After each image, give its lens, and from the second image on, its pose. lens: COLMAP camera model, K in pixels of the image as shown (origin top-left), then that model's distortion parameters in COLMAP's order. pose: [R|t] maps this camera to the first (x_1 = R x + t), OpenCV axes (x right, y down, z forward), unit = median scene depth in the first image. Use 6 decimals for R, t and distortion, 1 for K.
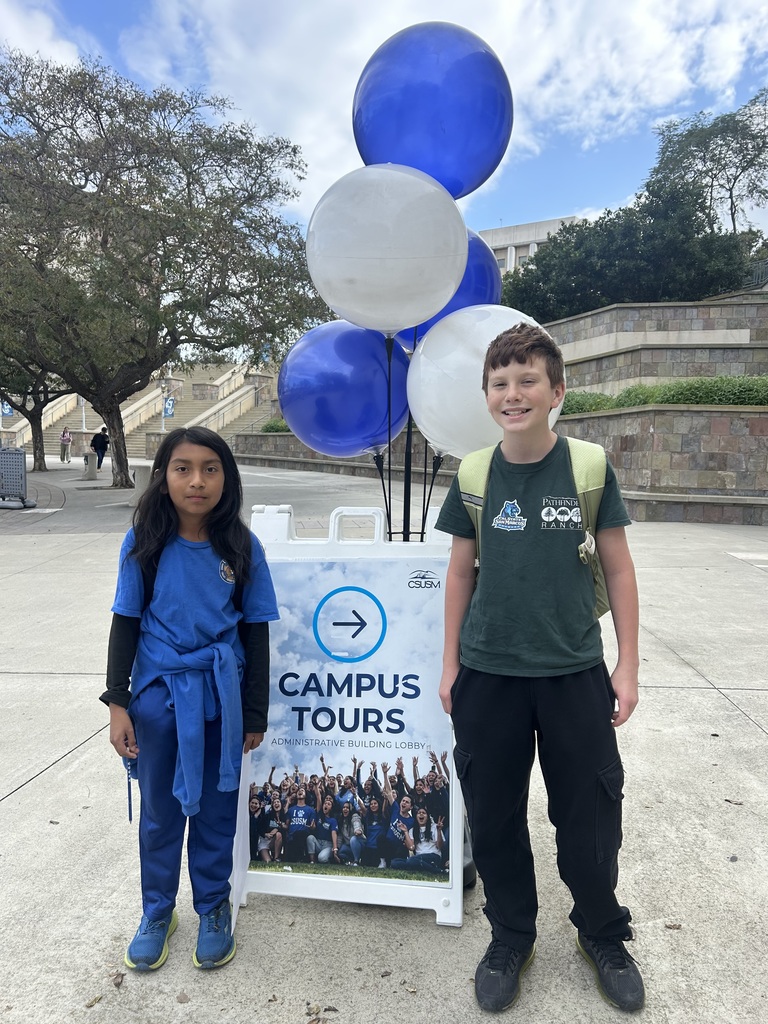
lens RADIAL K [[776.8, 0, 382.2], [0, 776.8, 510.9], [0, 0, 1]] dist [0.009711, -0.025043]
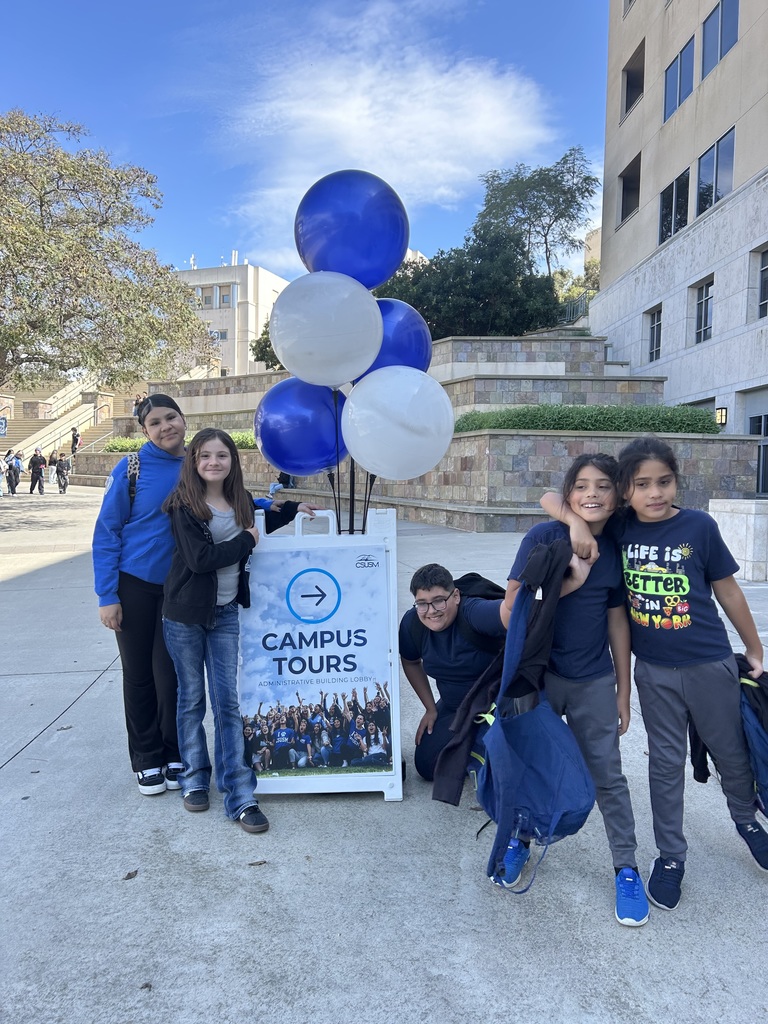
lens RADIAL K [[776.8, 0, 384.3], [0, 776.8, 516.7], [0, 0, 1]] dist [0.009711, -0.025043]
pose [[0.977512, -0.016703, 0.210216, -0.205389], [0.020546, 0.999659, -0.016110, 0.030048], [-0.209875, 0.020067, 0.977522, -0.373821]]
